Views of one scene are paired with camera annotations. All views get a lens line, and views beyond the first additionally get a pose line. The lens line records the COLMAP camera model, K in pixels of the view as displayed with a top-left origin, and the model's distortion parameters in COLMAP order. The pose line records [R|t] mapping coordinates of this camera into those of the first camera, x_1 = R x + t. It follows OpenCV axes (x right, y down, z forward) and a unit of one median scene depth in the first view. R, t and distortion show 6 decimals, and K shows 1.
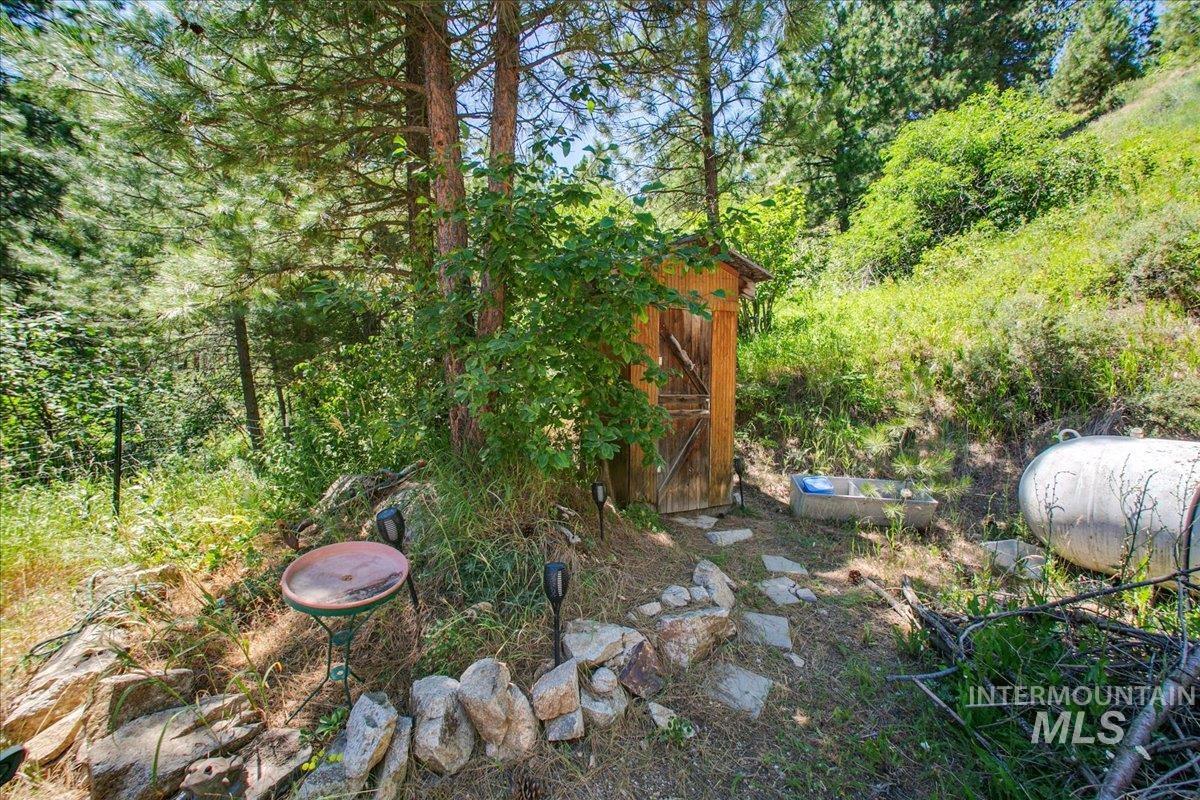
lens RADIAL K [[479.8, 0, 600.0], [0, 479.8, 400.0], [0, 0, 1]] dist [-0.002617, -0.000024]
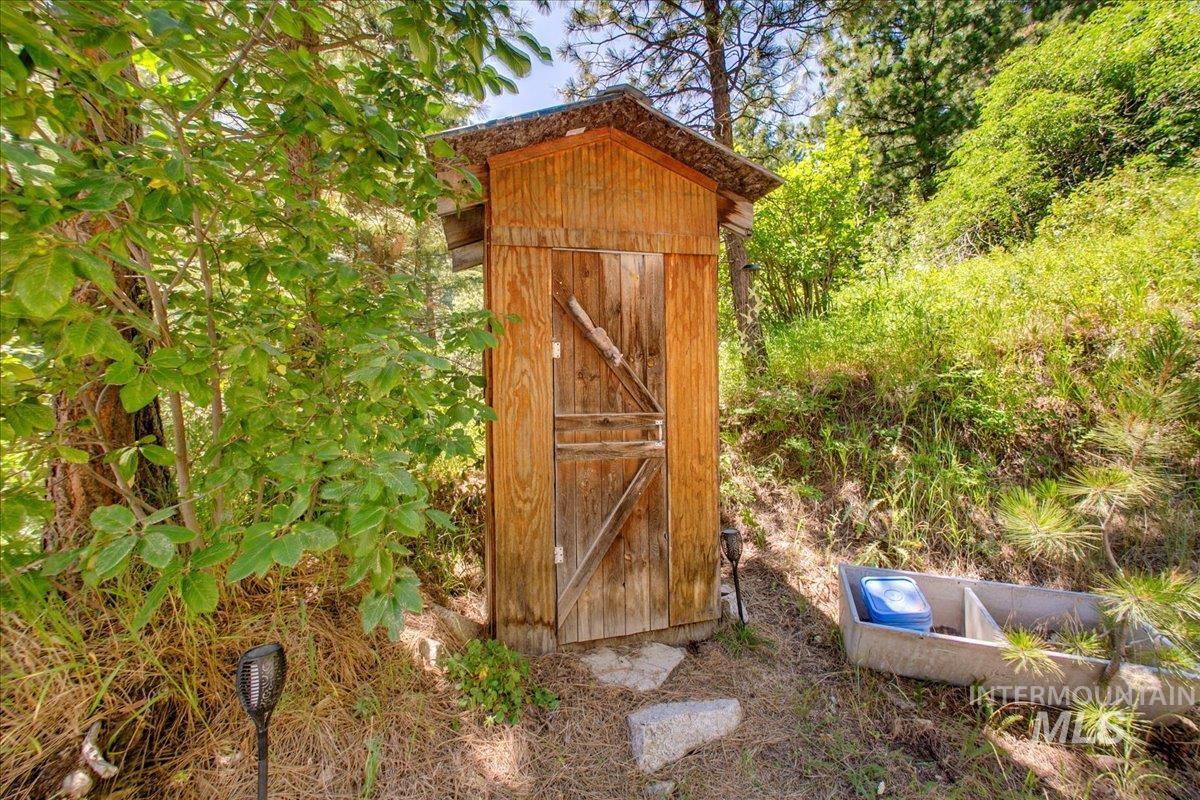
lens RADIAL K [[466.5, 0, 598.7], [0, 466.5, 386.4], [0, 0, 1]] dist [-0.008608, -0.000036]
pose [[0.986926, -0.020631, -0.159848, 0.180214], [0.012426, 0.998561, -0.052161, -0.010069], [0.160694, 0.049493, 0.985763, 0.360624]]
